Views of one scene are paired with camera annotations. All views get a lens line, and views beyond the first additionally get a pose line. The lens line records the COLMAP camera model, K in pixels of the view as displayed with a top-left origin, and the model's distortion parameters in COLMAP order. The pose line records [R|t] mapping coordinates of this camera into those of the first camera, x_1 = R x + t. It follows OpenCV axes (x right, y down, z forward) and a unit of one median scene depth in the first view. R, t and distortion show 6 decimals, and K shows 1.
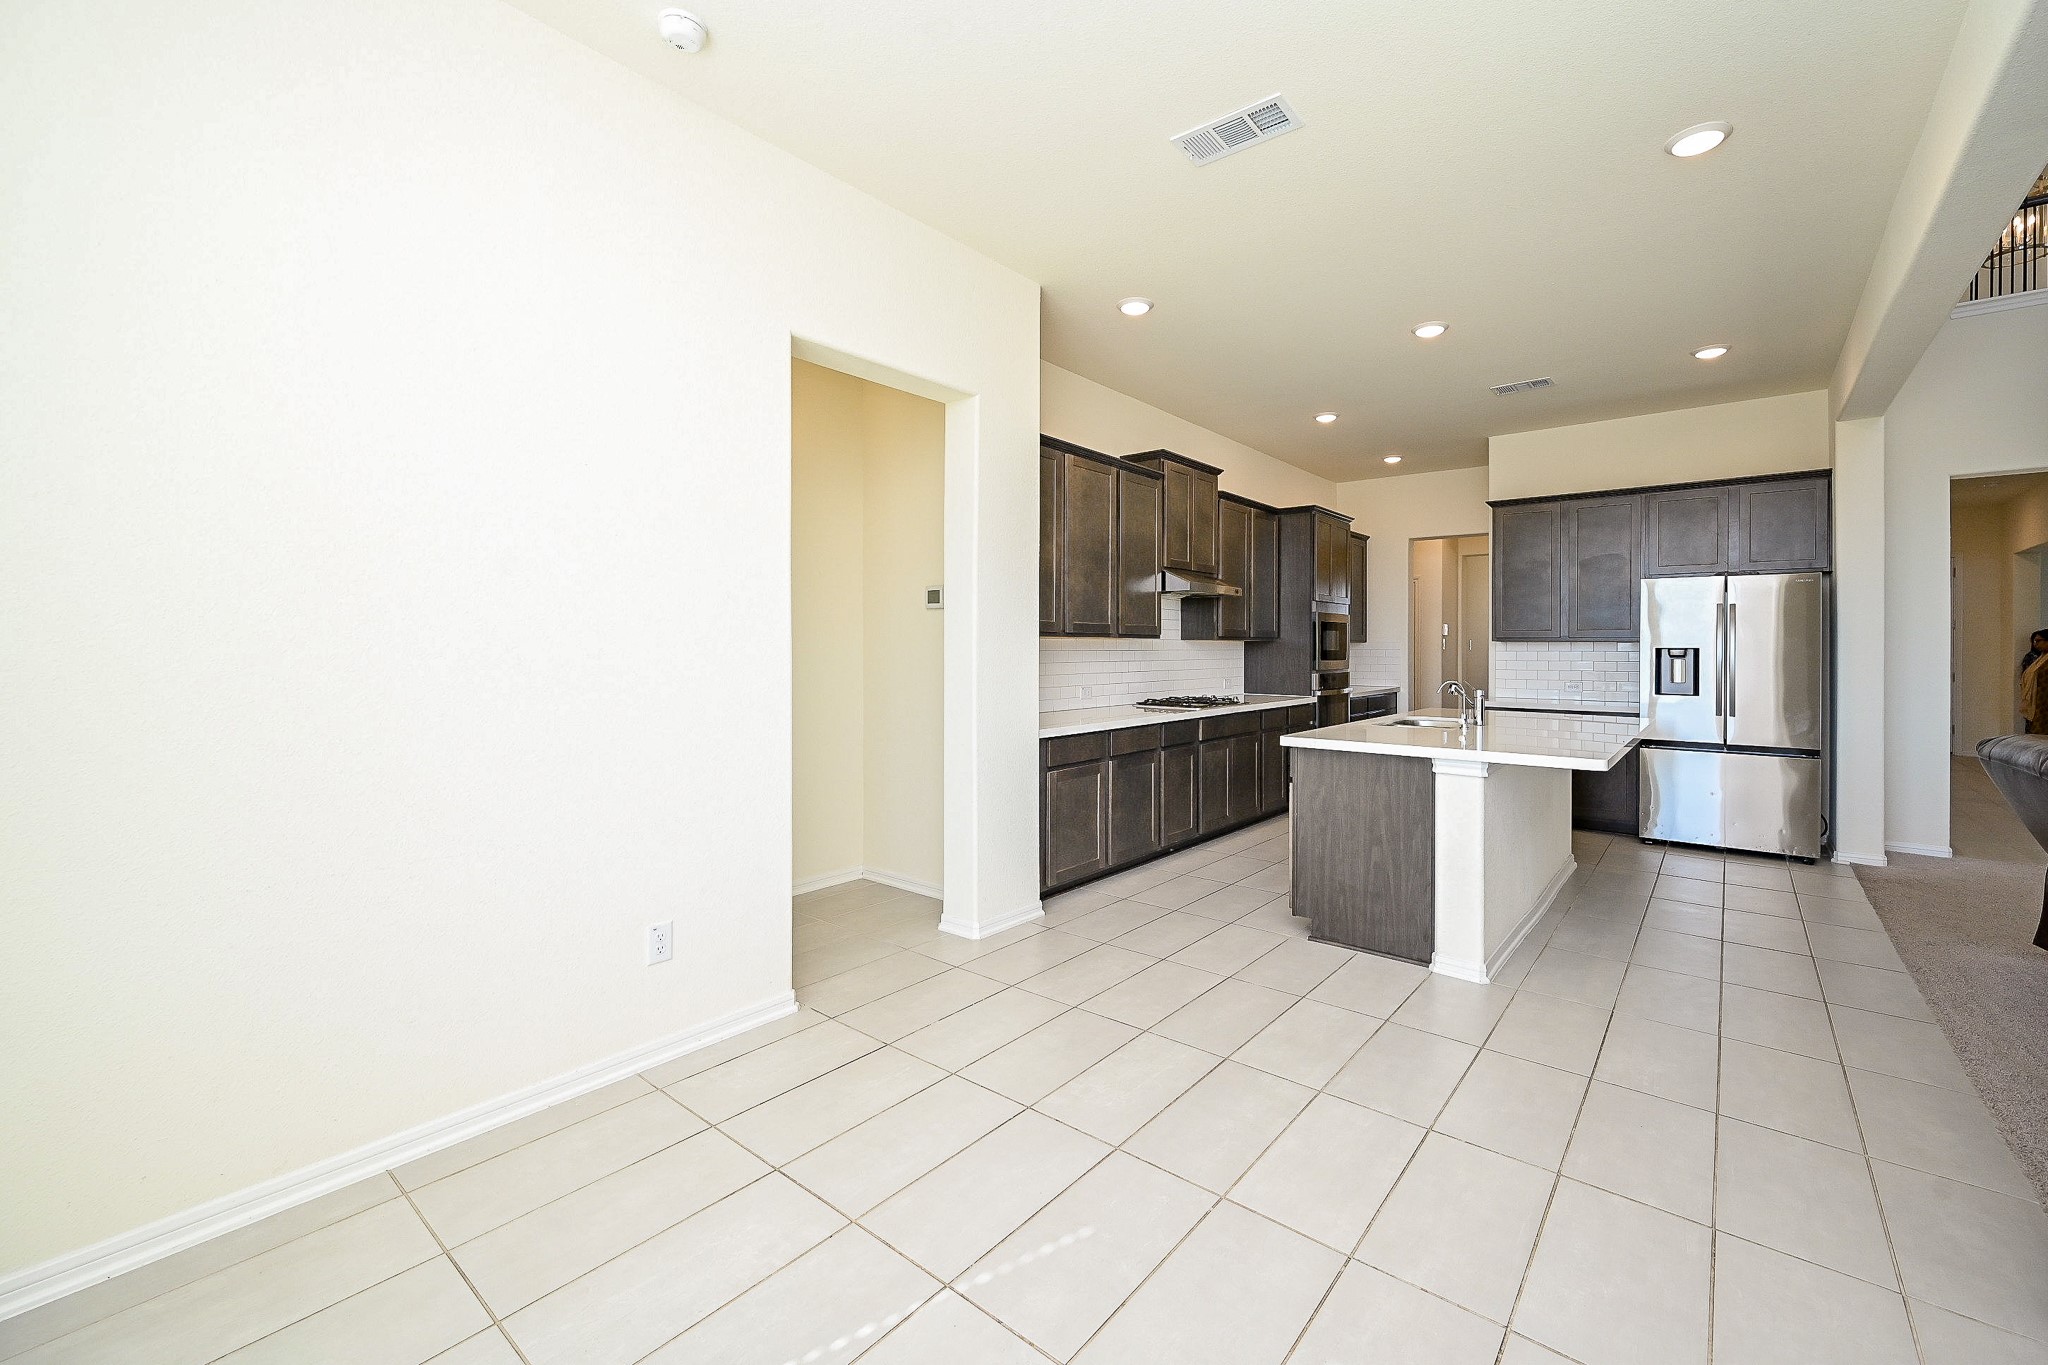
lens RADIAL K [[819.3, 0, 1058.7], [0, 819.3, 650.1], [0, 0, 1]] dist [0.000320, -0.000299]
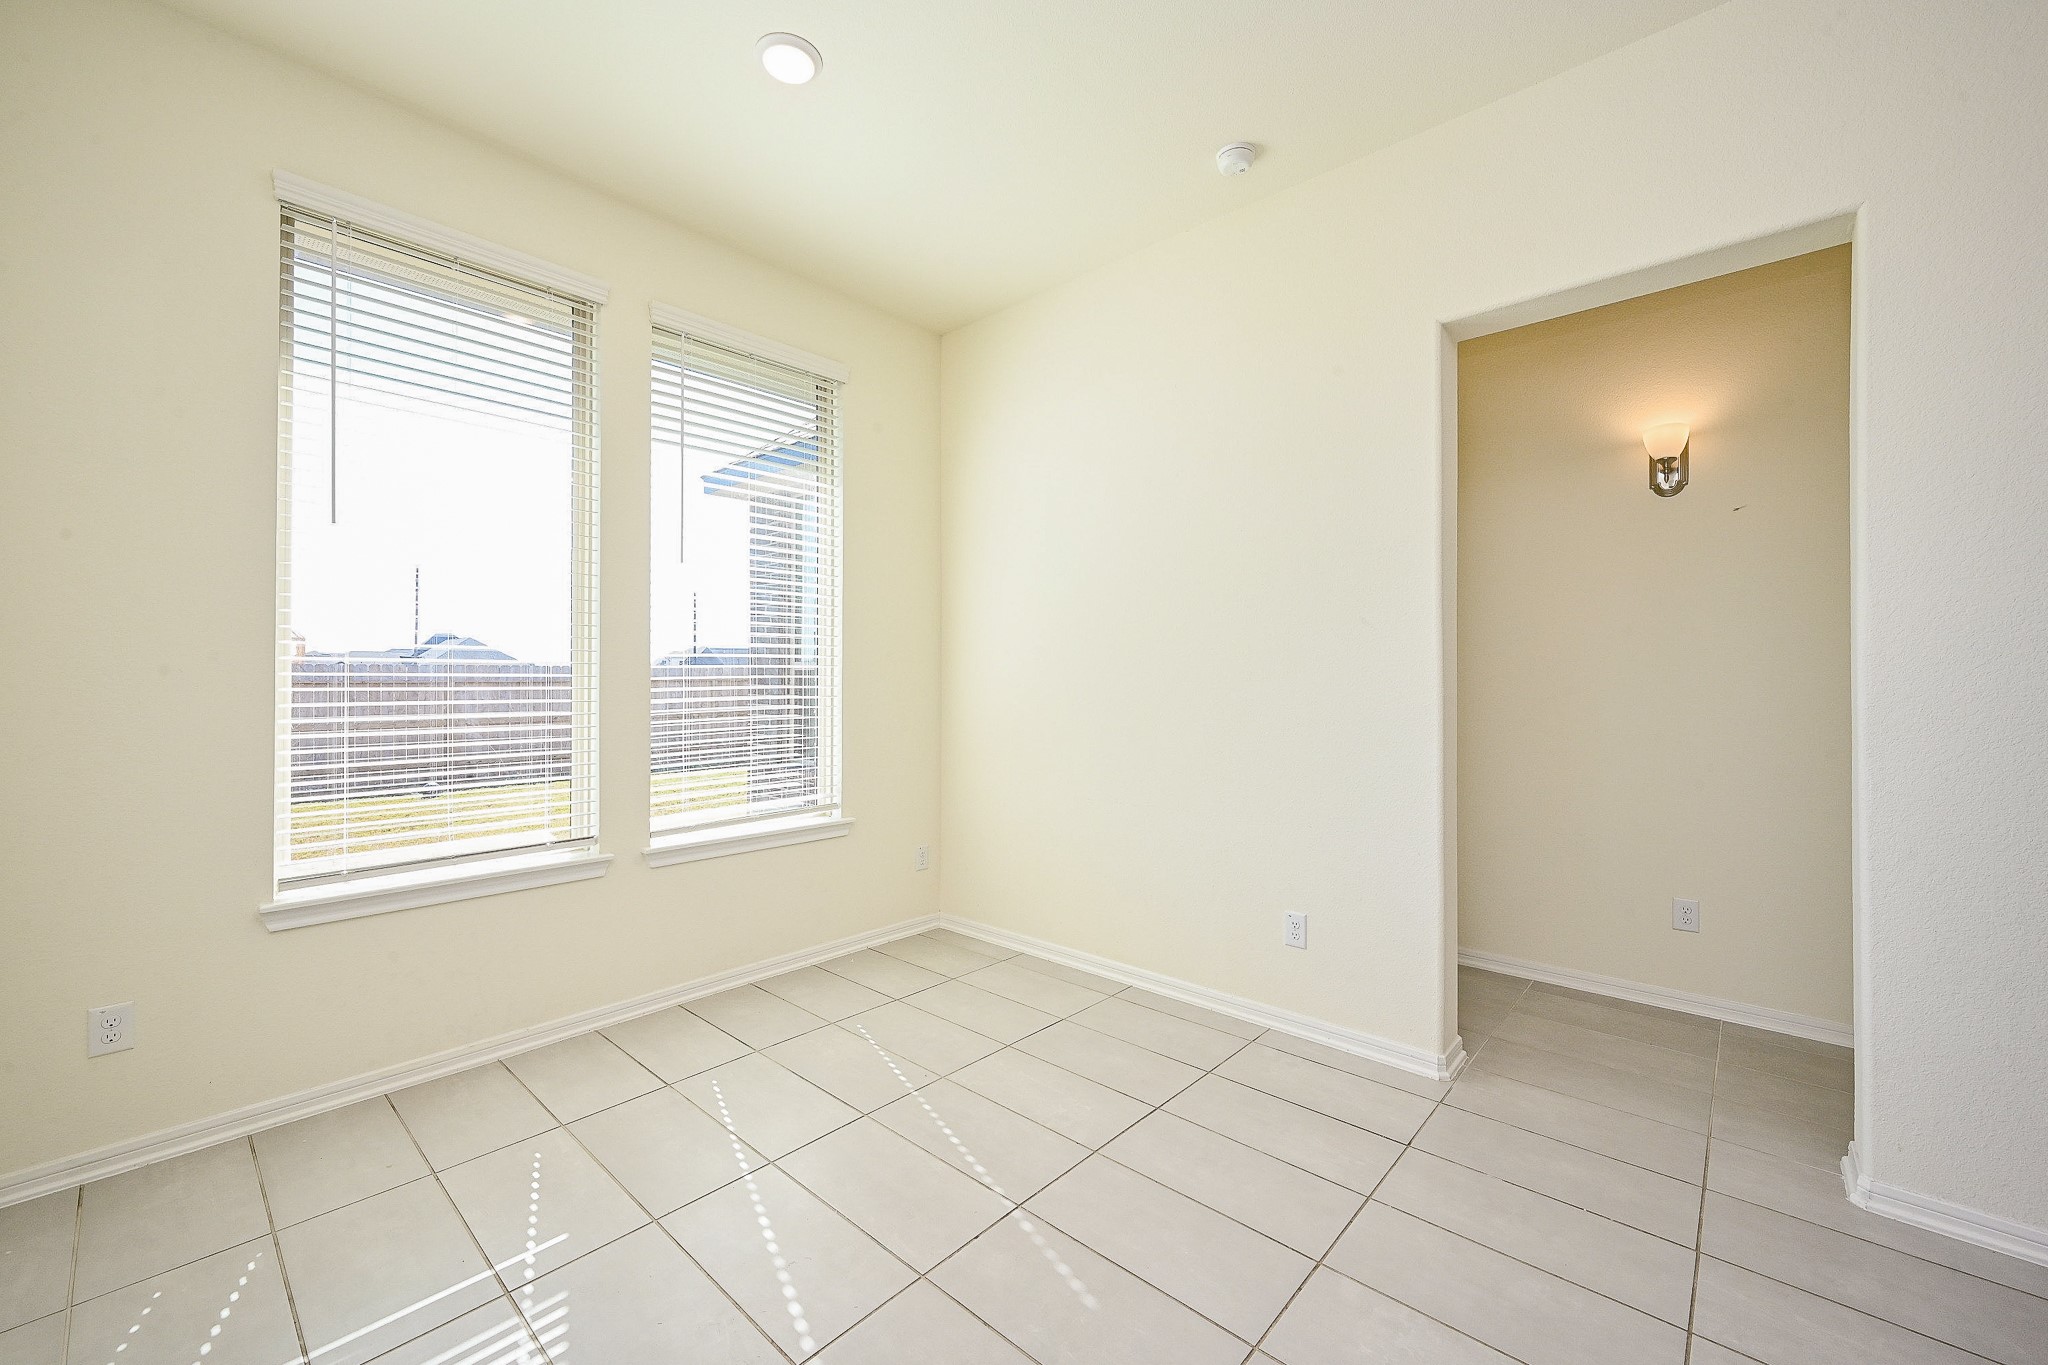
lens RADIAL K [[819.3, 0, 1036.3], [0, 819.3, 672.5], [0, 0, 1]] dist [0.000320, -0.000299]
pose [[-0.034435, -0.001462, -0.999406, 0.699906], [-0.007091, 0.999974, -0.001219, 0.001689], [0.999382, 0.007045, -0.034444, 0.704367]]
